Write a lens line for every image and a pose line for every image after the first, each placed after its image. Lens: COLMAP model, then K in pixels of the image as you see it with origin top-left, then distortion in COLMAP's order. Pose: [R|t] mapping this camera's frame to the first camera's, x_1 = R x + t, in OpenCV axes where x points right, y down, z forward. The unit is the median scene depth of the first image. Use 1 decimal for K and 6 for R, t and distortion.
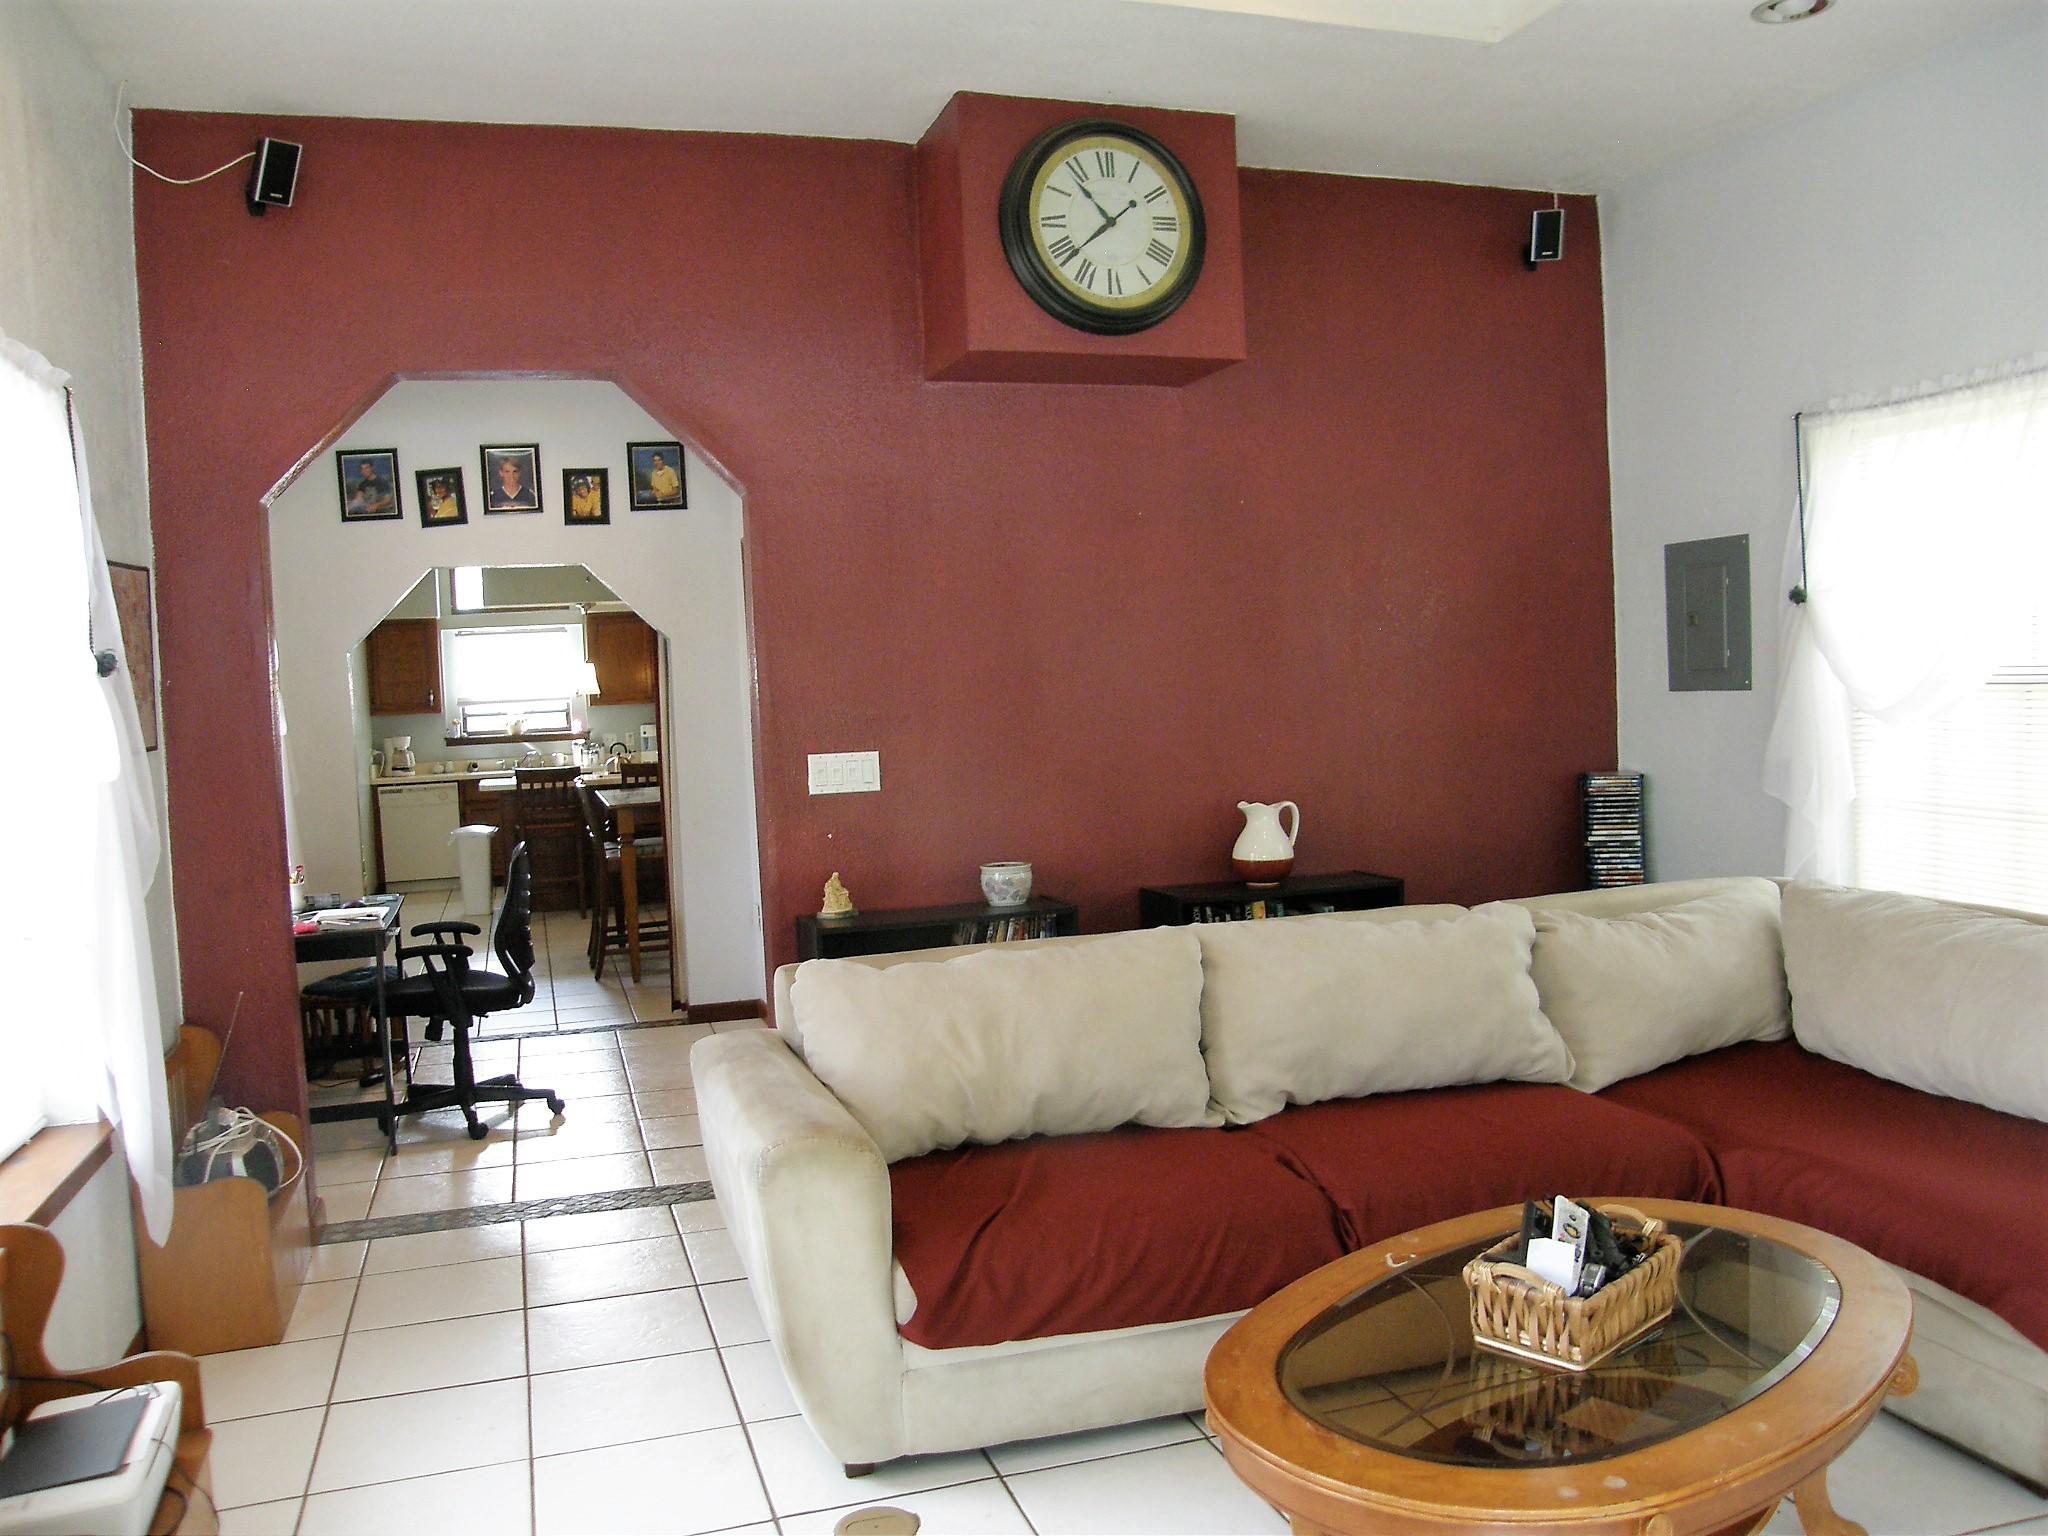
lens RADIAL K [[1654.0, 0, 1030.2], [0, 1654.0, 762.0], [0, 0, 1]] dist [-0.163277, 0.136019]
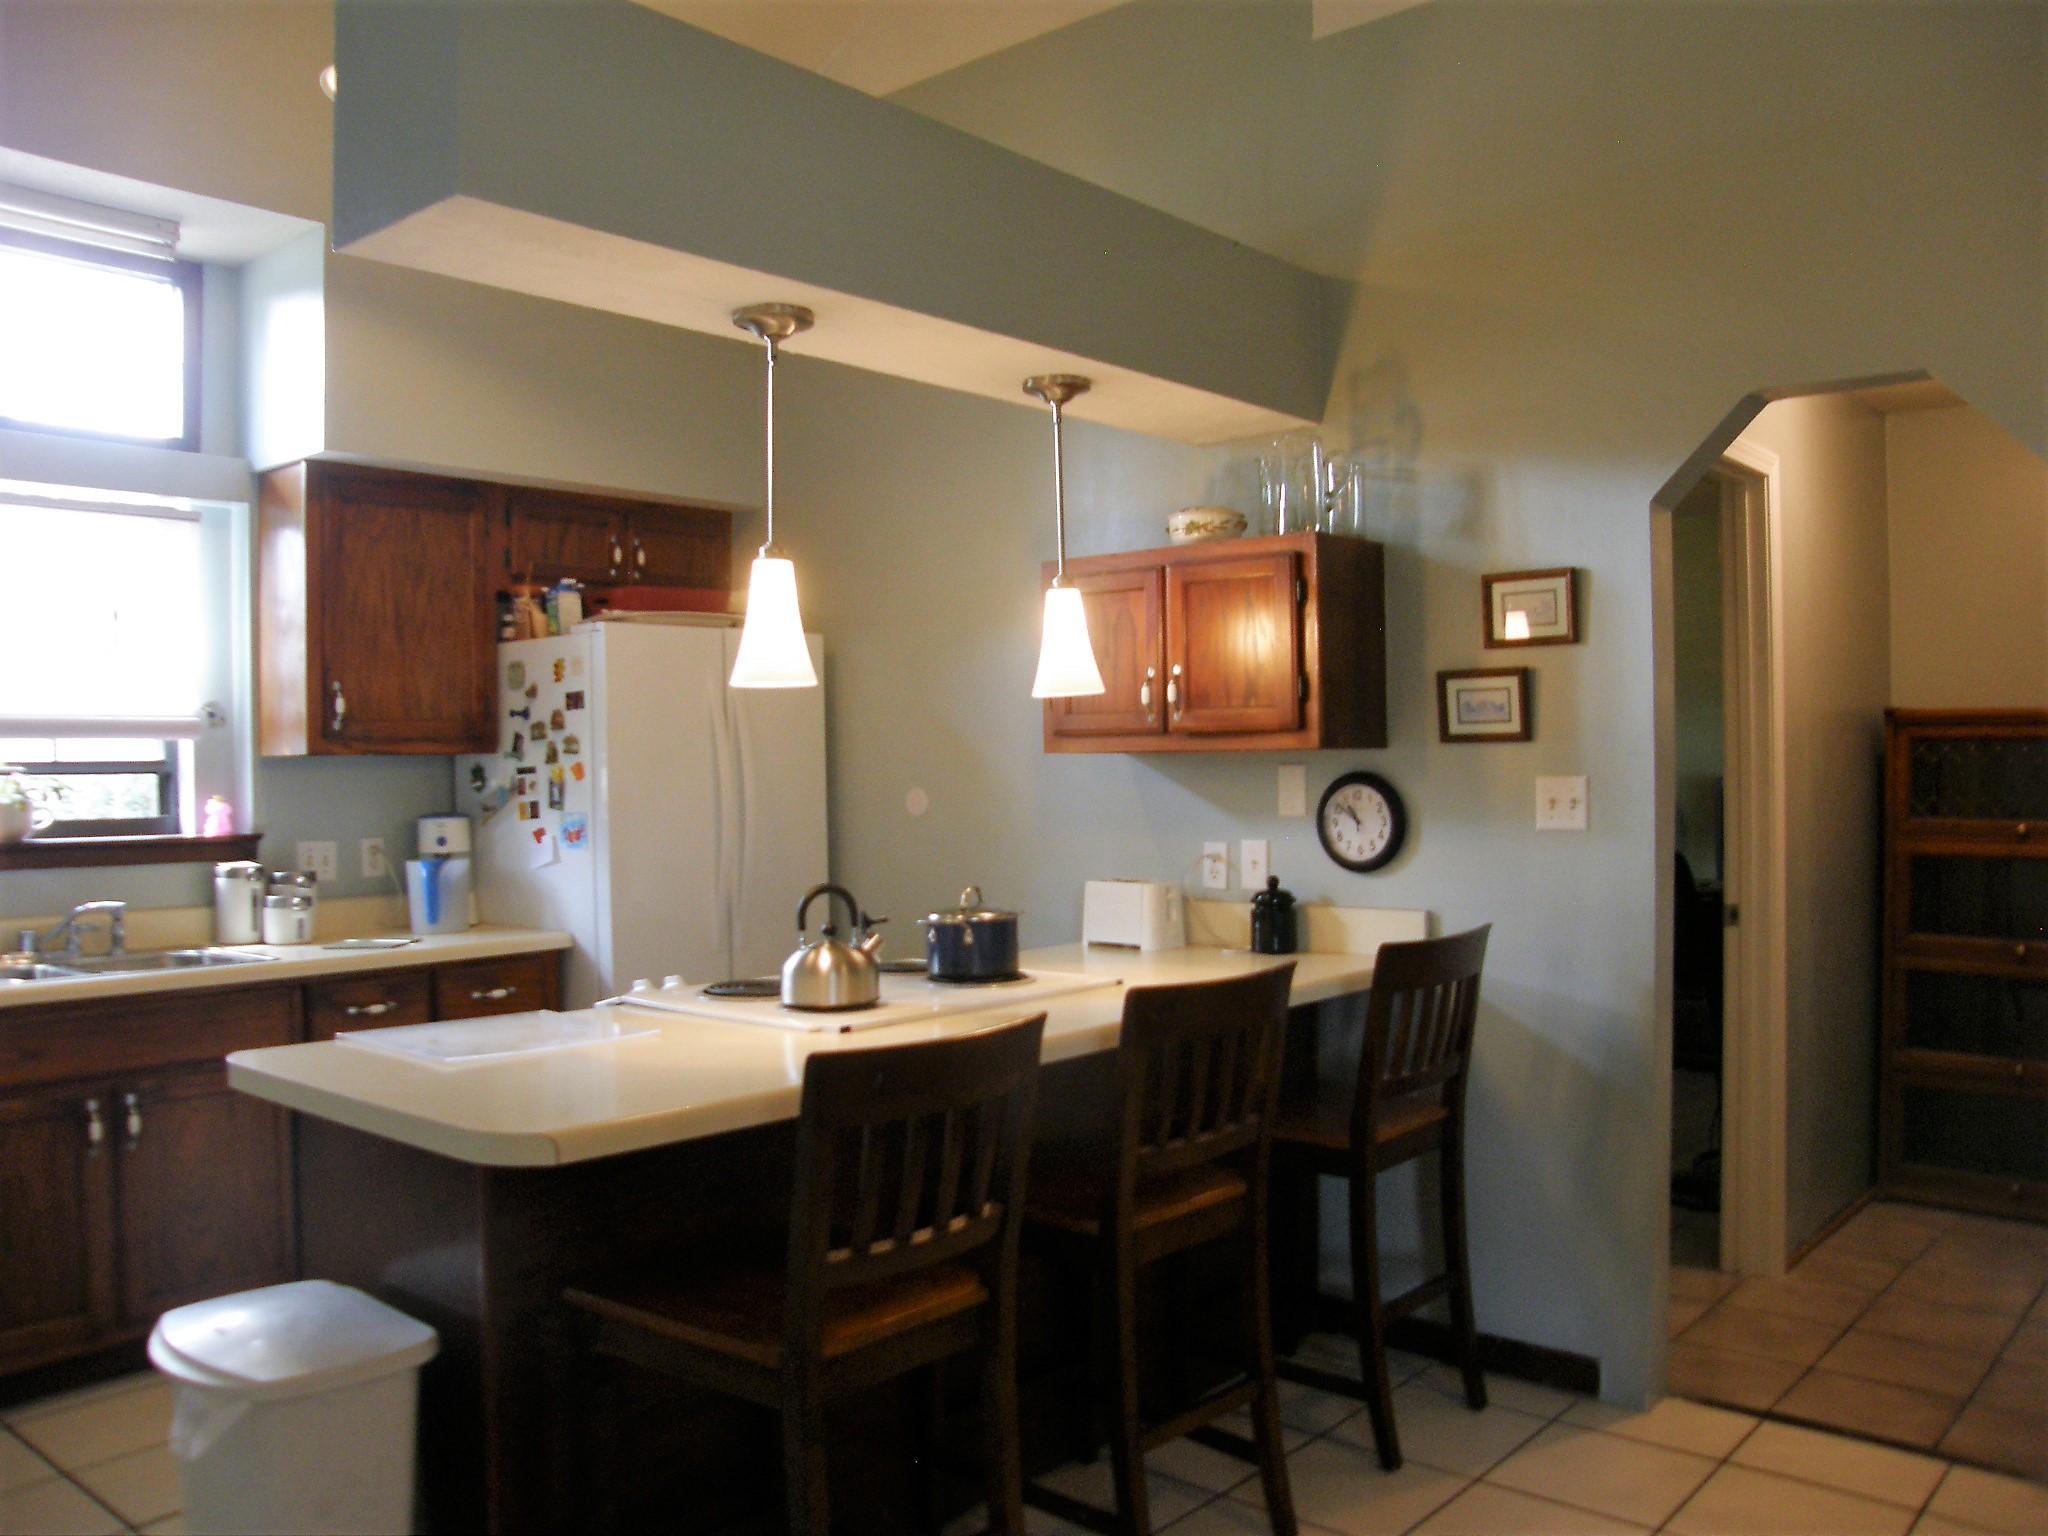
lens RADIAL K [[1654.0, 0, 1037.3], [0, 1654.0, 768.5], [0, 0, 1]] dist [-0.163277, 0.136019]
pose [[0.853879, 0.033331, 0.519404, -0.310168], [-0.001121, 0.998063, -0.062205, -0.012463], [-0.520471, 0.052533, 0.852262, 0.664431]]
